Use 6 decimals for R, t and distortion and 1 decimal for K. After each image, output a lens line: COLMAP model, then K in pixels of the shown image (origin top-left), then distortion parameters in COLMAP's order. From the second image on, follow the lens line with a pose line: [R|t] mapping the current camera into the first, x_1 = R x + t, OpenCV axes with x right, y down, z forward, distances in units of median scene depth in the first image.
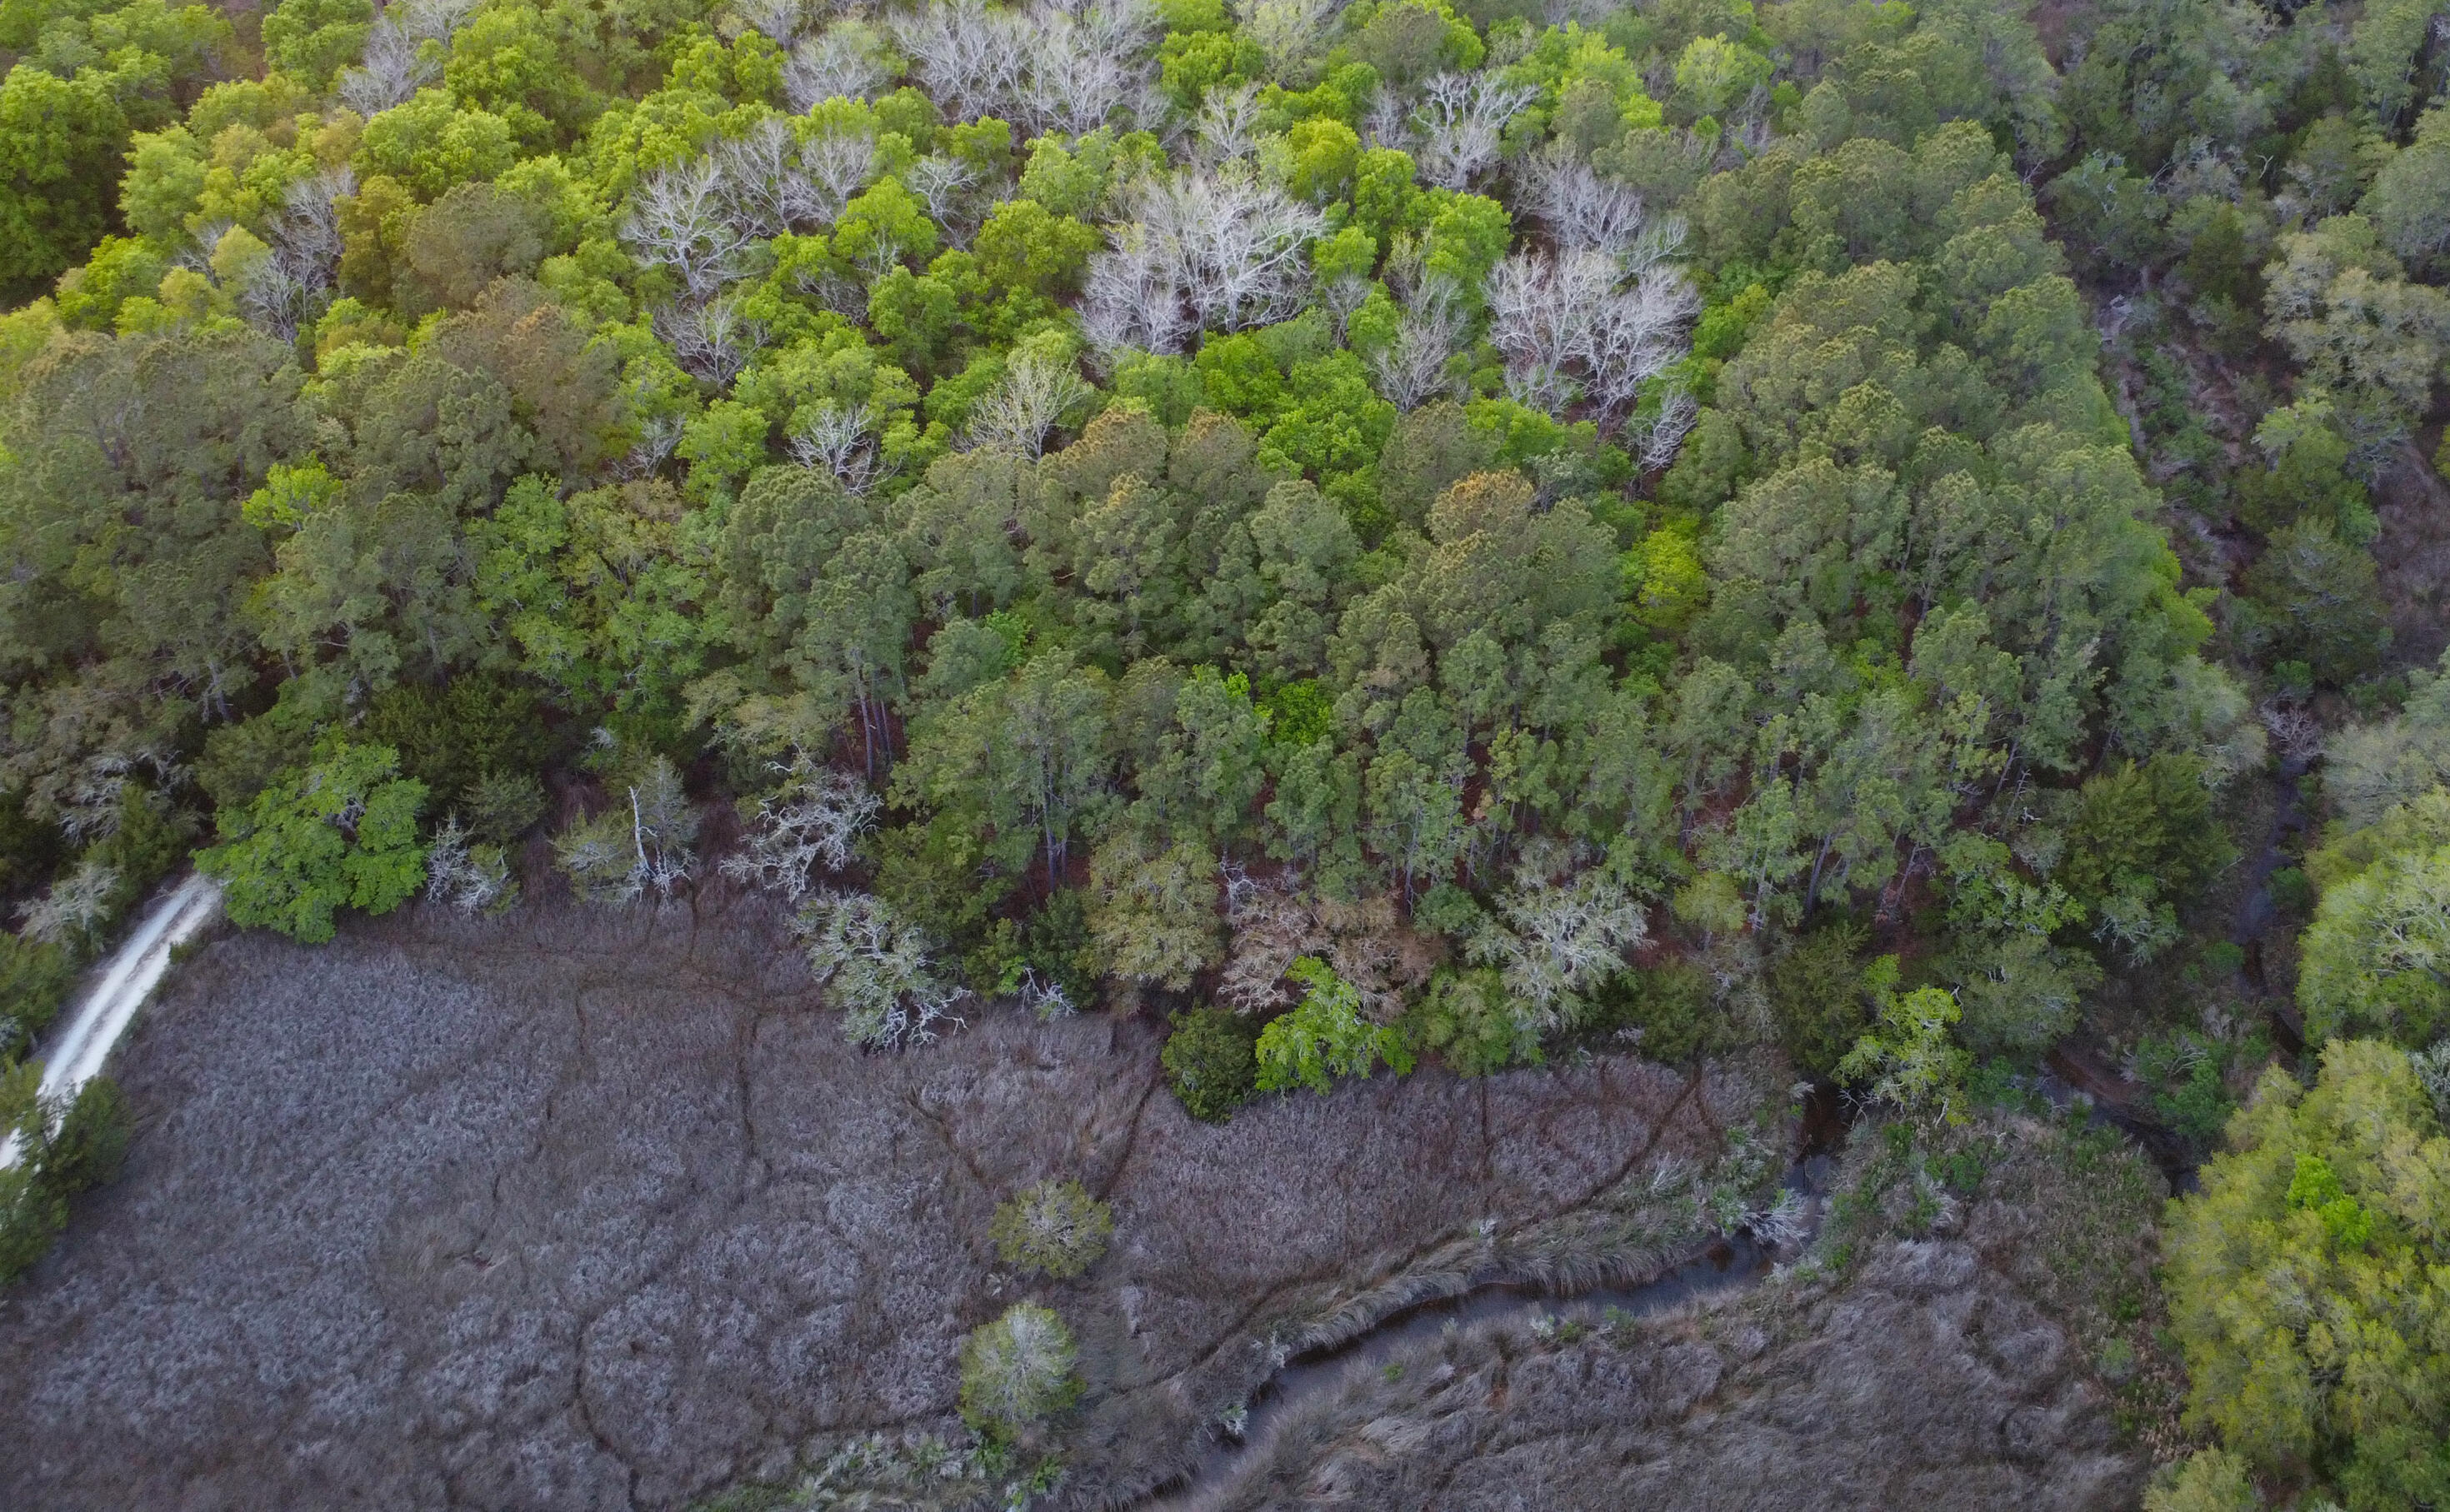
lens RADIAL K [[2505.7, 0, 1225.0], [0, 2505.7, 756.0], [0, 0, 1]] dist [-0.019861, -0.015393]
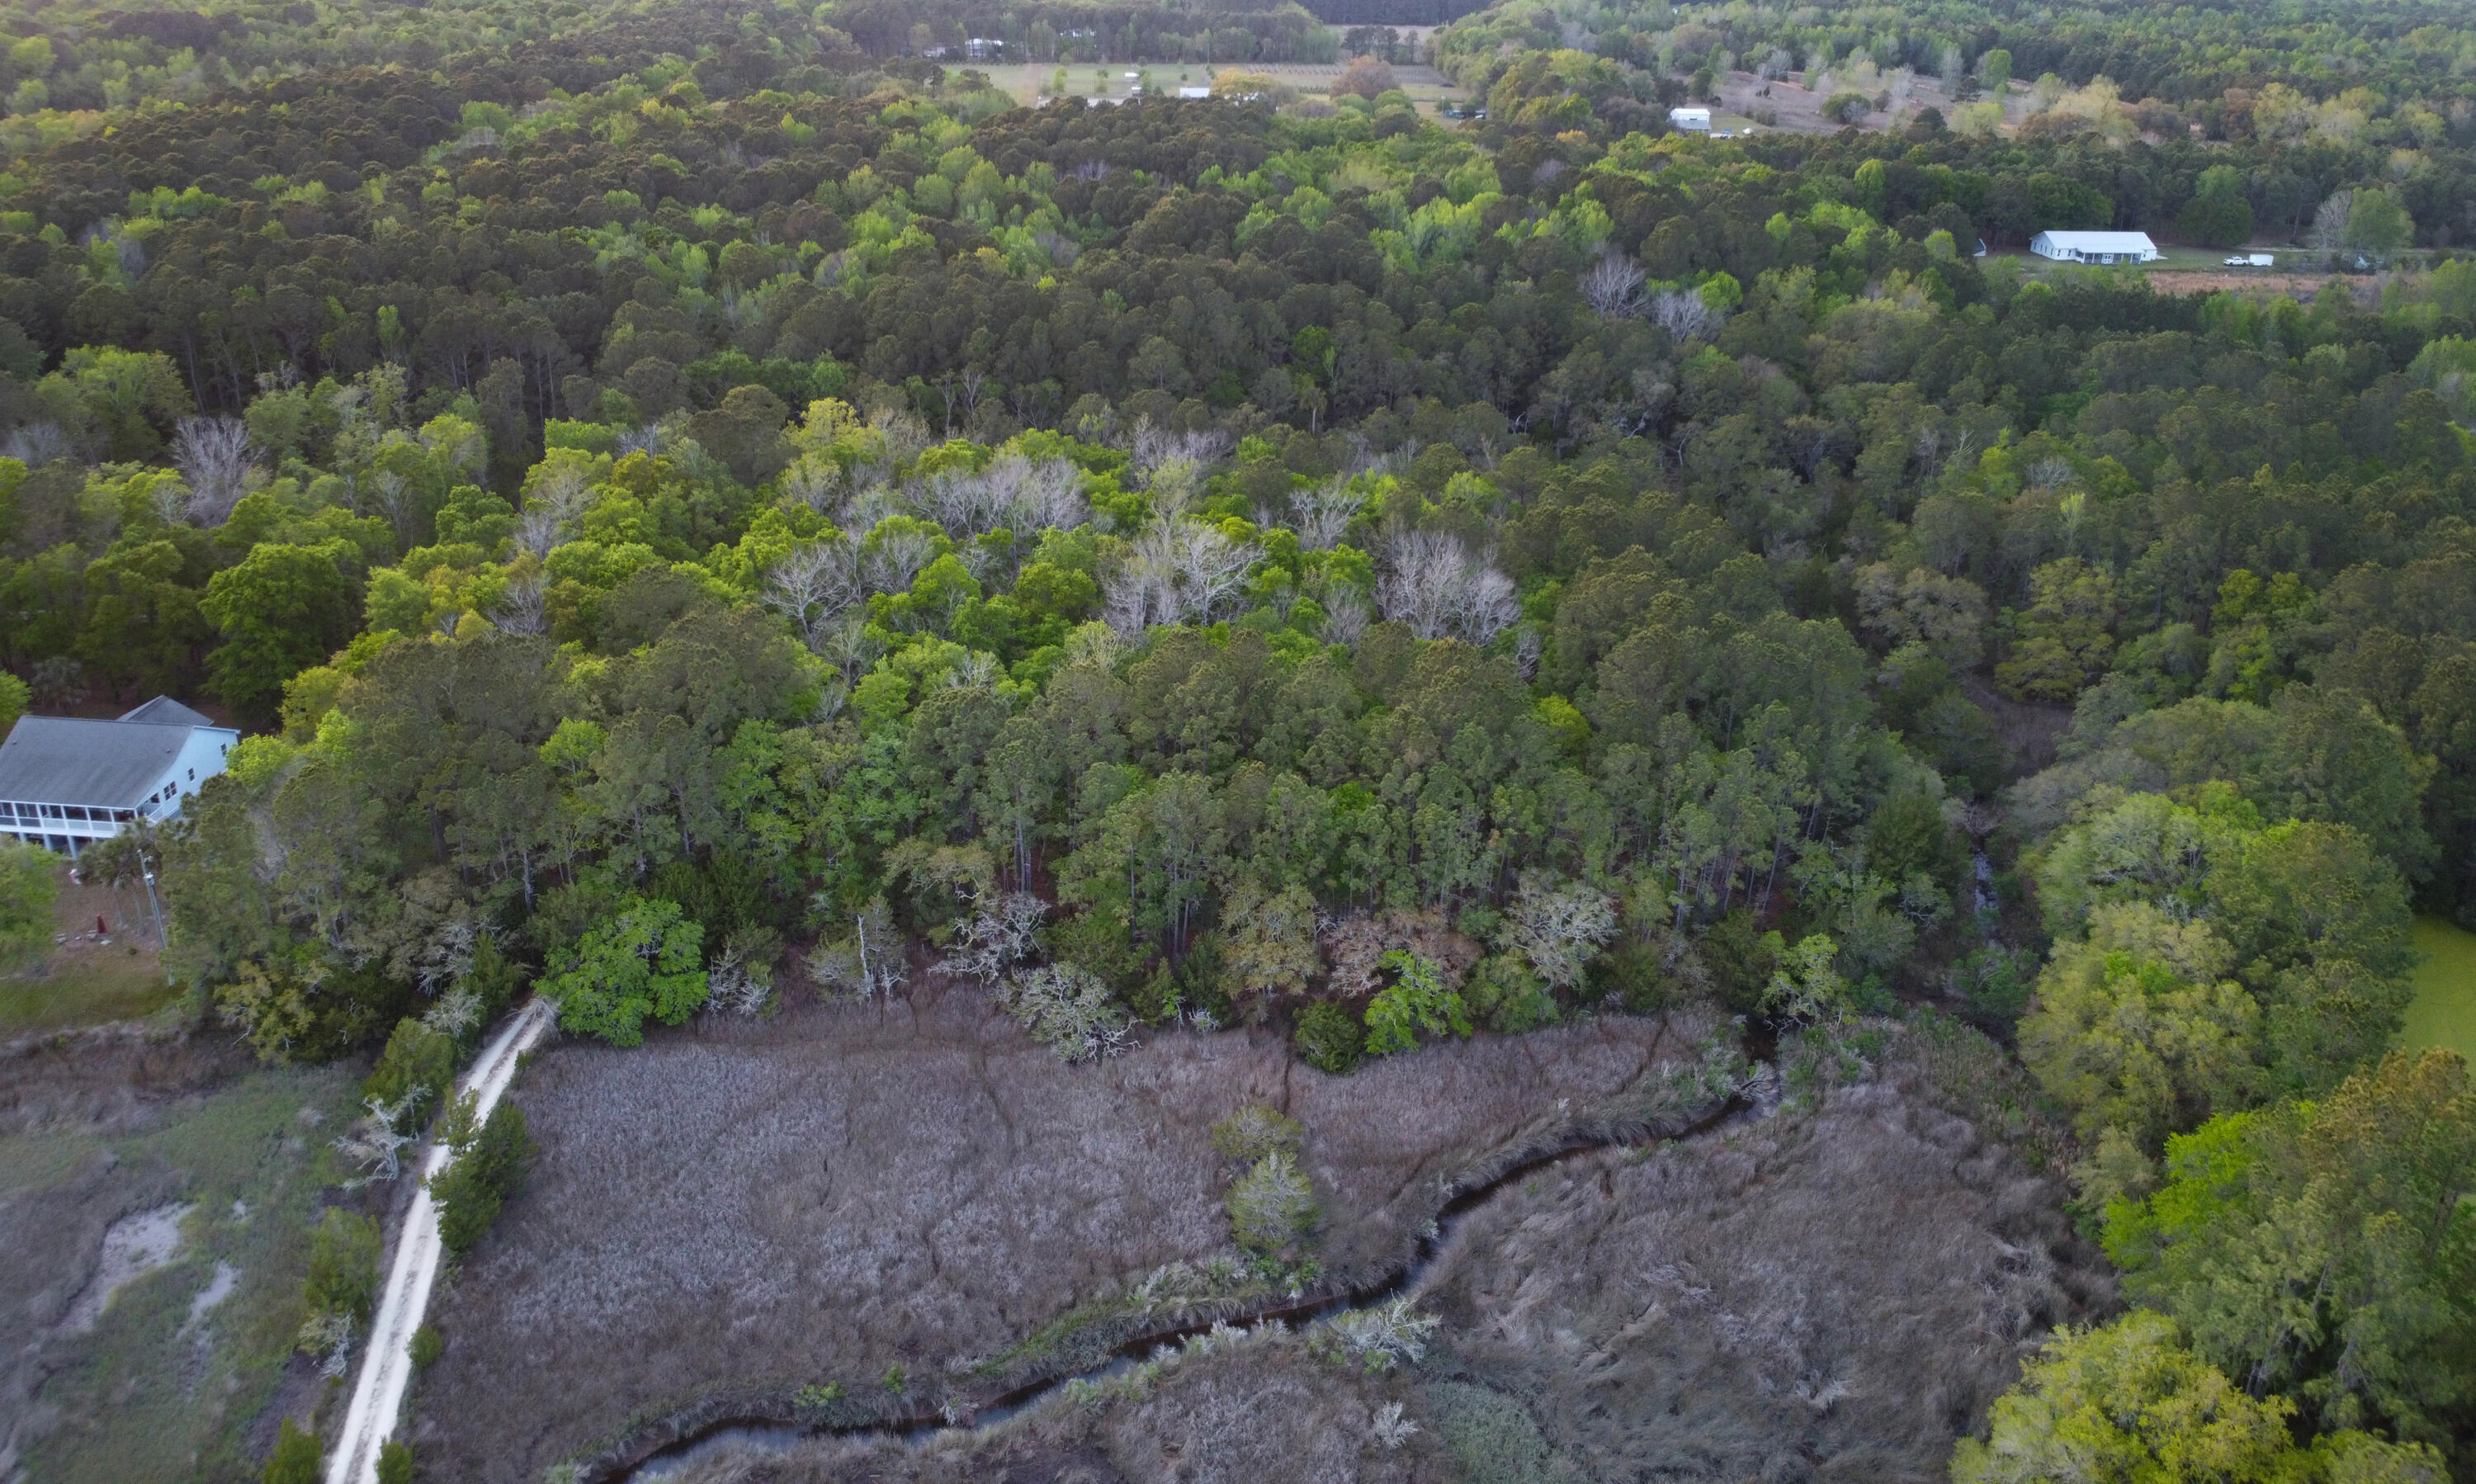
lens RADIAL K [[1978.4, 0, 1238.0], [0, 1978.4, 742.0], [0, 0, 1]] dist [-0.012487, -0.007550]
pose [[0.983582, -0.081670, 0.160924, -0.214813], [0.122713, 0.956520, -0.264596, 0.245143], [-0.132318, 0.279999, 0.950838, -0.065039]]
